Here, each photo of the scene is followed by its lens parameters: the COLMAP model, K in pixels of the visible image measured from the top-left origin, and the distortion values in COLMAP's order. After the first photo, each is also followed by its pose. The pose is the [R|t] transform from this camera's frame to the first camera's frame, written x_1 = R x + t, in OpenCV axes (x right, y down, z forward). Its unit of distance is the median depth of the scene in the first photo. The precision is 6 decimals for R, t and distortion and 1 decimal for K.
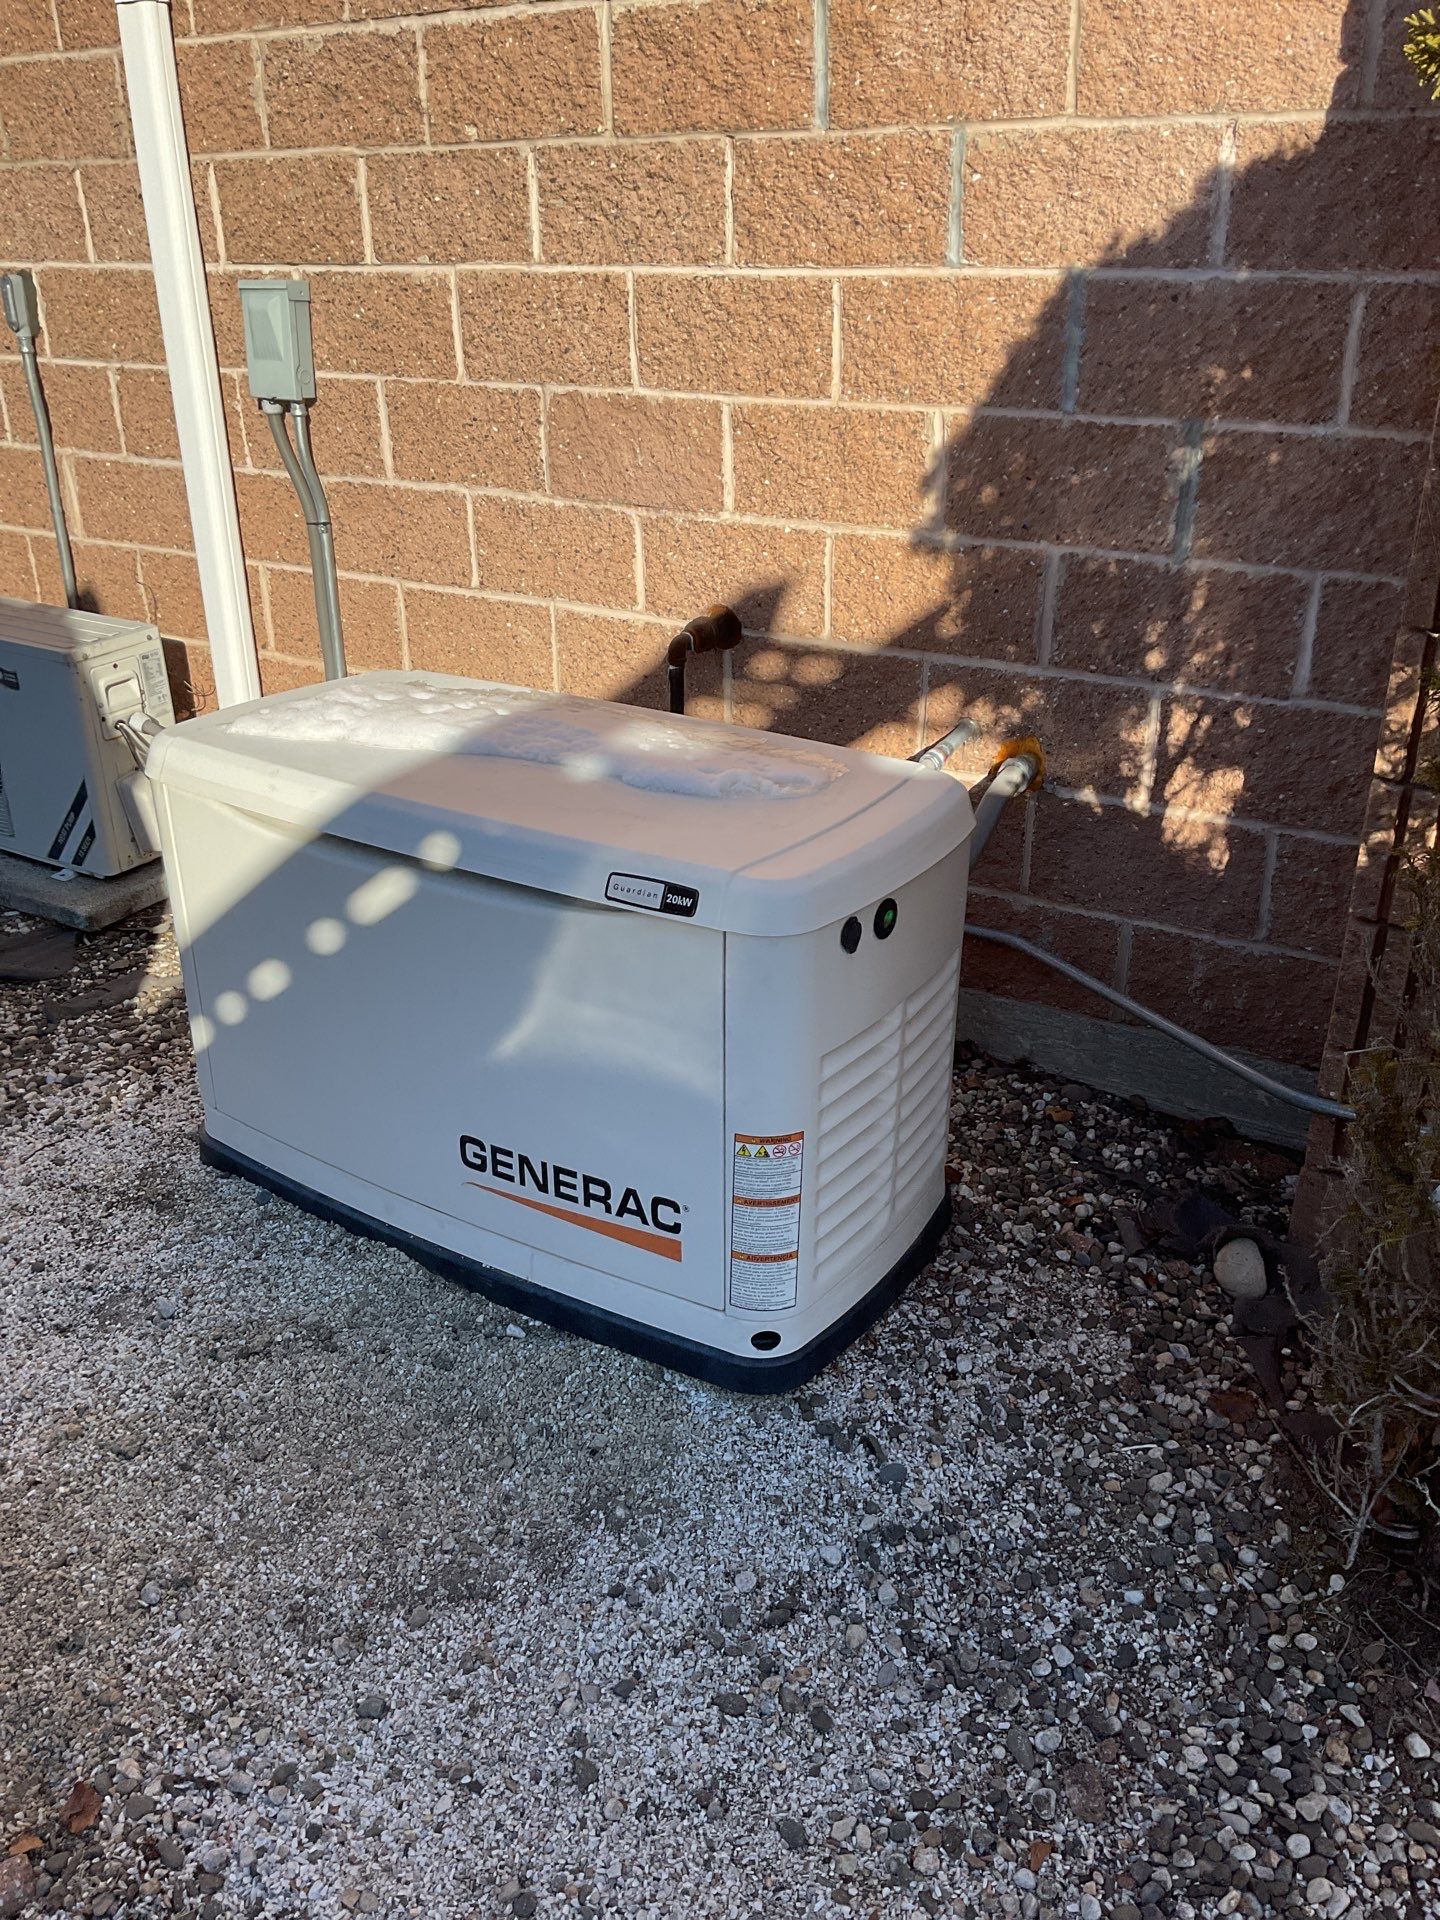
lens RADIAL K [[1570.2, 0, 719.6], [0, 1570.2, 964.8], [0, 0, 1]] dist [-0.011240, -0.012276]
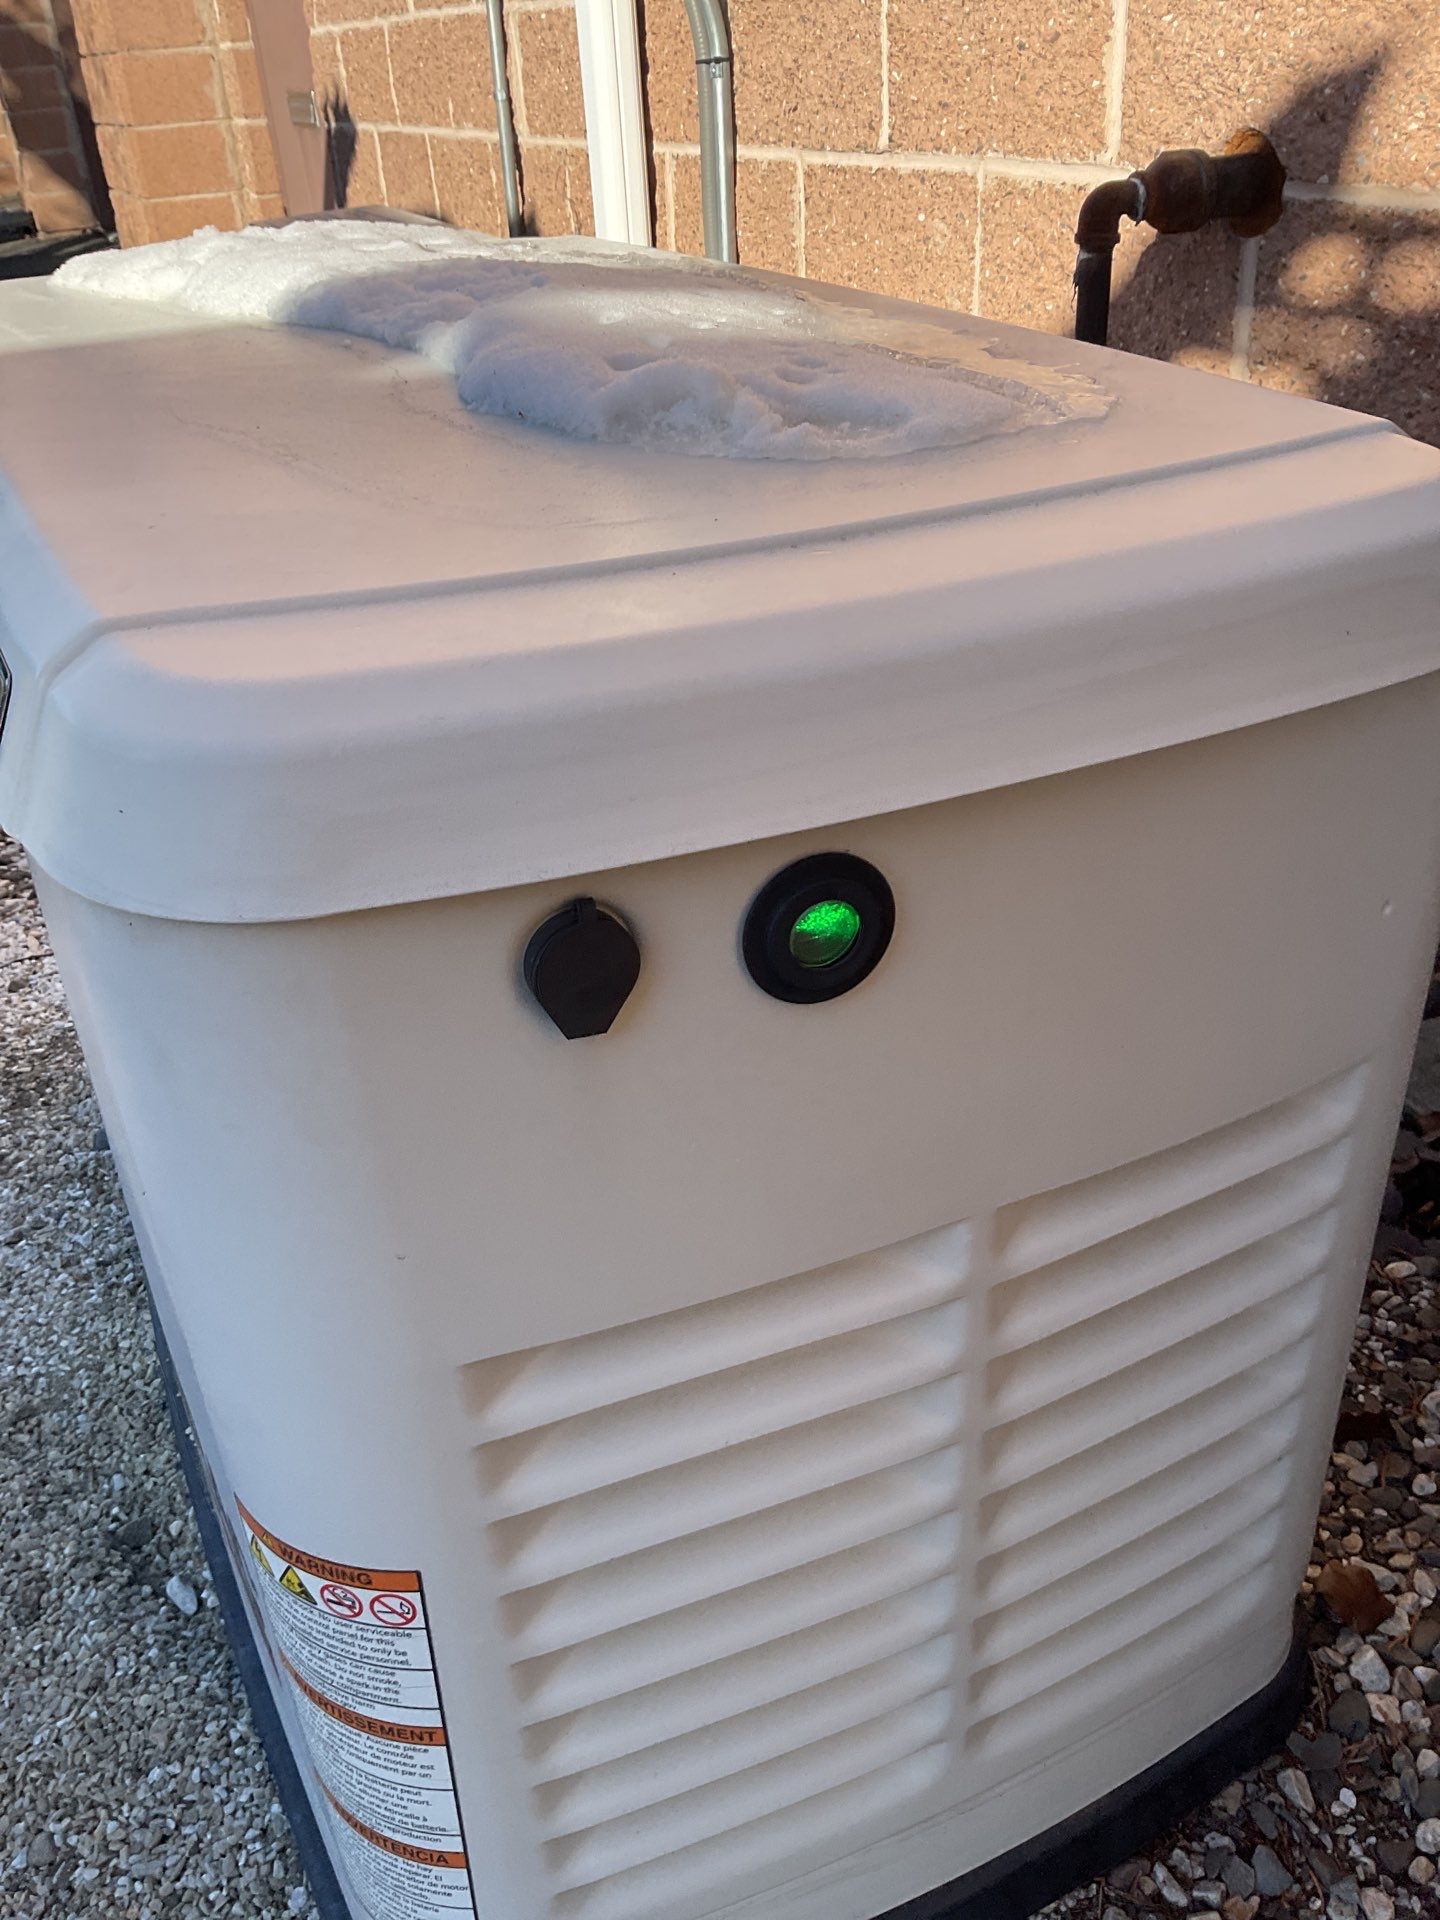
lens RADIAL K [[1570.2, 0, 721.4], [0, 1570.2, 951.1], [0, 0, 1]] dist [-0.011240, -0.012276]
pose [[0.840883, 0.234025, -0.488004, 0.143641], [-0.183419, 0.971545, 0.149860, -0.039869], [0.509189, -0.036505, 0.859880, 0.523072]]
